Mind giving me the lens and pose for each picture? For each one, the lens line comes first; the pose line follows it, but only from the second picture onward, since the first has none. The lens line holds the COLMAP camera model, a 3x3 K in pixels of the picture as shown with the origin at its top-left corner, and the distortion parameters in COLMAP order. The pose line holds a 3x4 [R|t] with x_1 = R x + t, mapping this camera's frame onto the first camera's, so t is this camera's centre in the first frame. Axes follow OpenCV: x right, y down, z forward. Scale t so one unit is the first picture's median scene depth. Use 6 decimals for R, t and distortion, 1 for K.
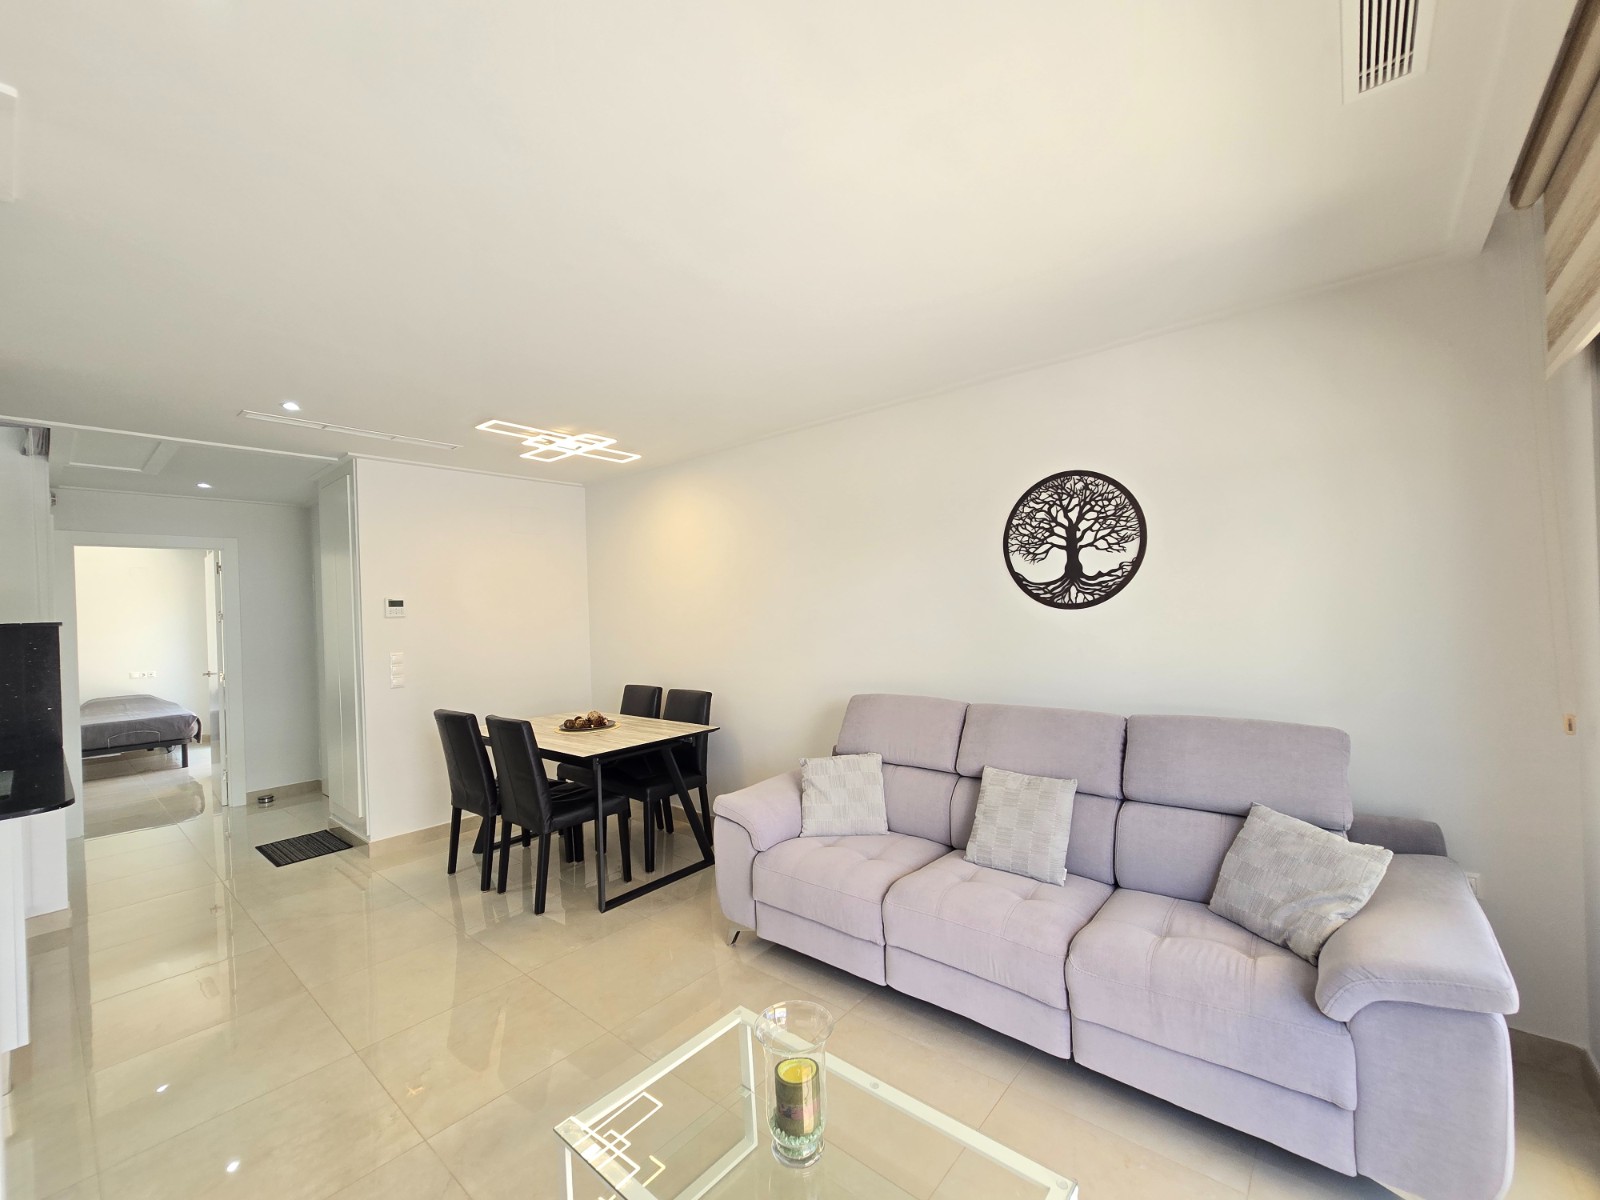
lens RADIAL K [[656.9, 0, 794.0], [0, 656.9, 604.8], [0, 0, 1]] dist [-0.002987, -0.000074]
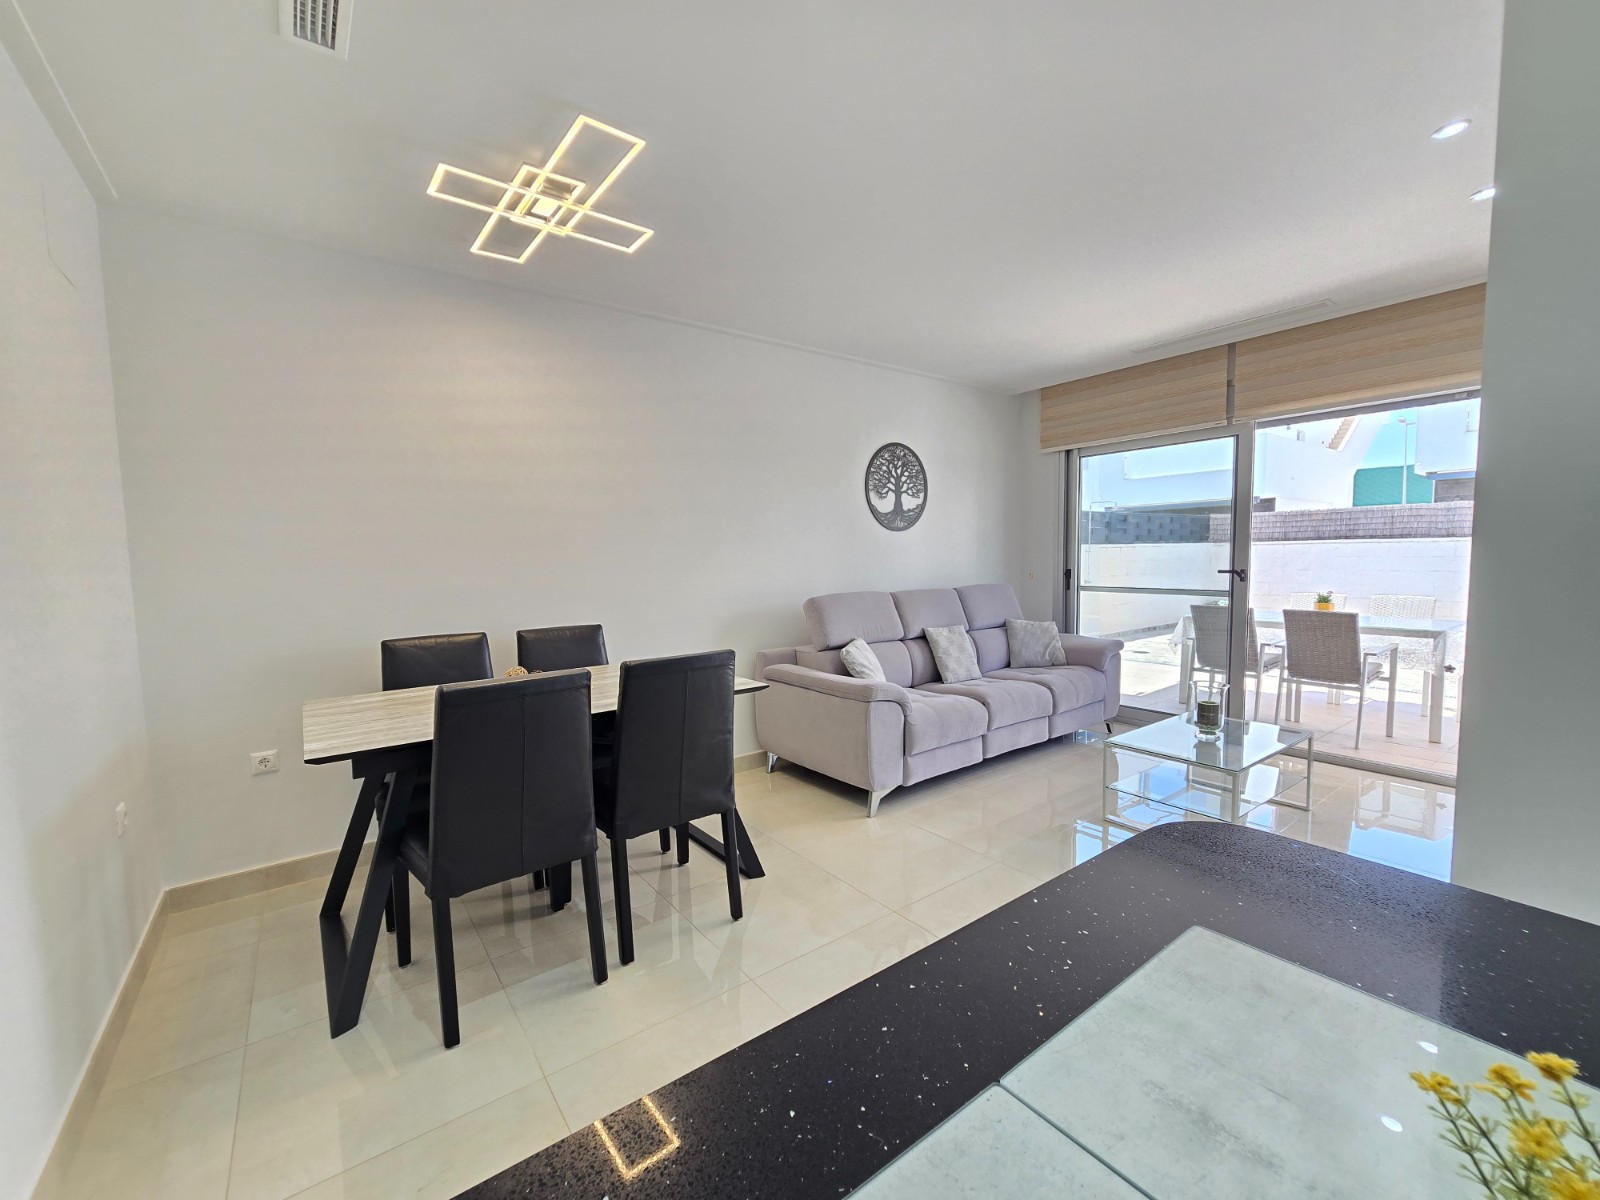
lens RADIAL K [[656.9, 0, 795.6], [0, 656.9, 610.6], [0, 0, 1]] dist [-0.002987, -0.000074]
pose [[0.213362, -0.058559, 0.975217, -1.194633], [-0.001350, 0.998183, 0.060233, 0.103155], [-0.976972, -0.014168, 0.212896, 0.899925]]
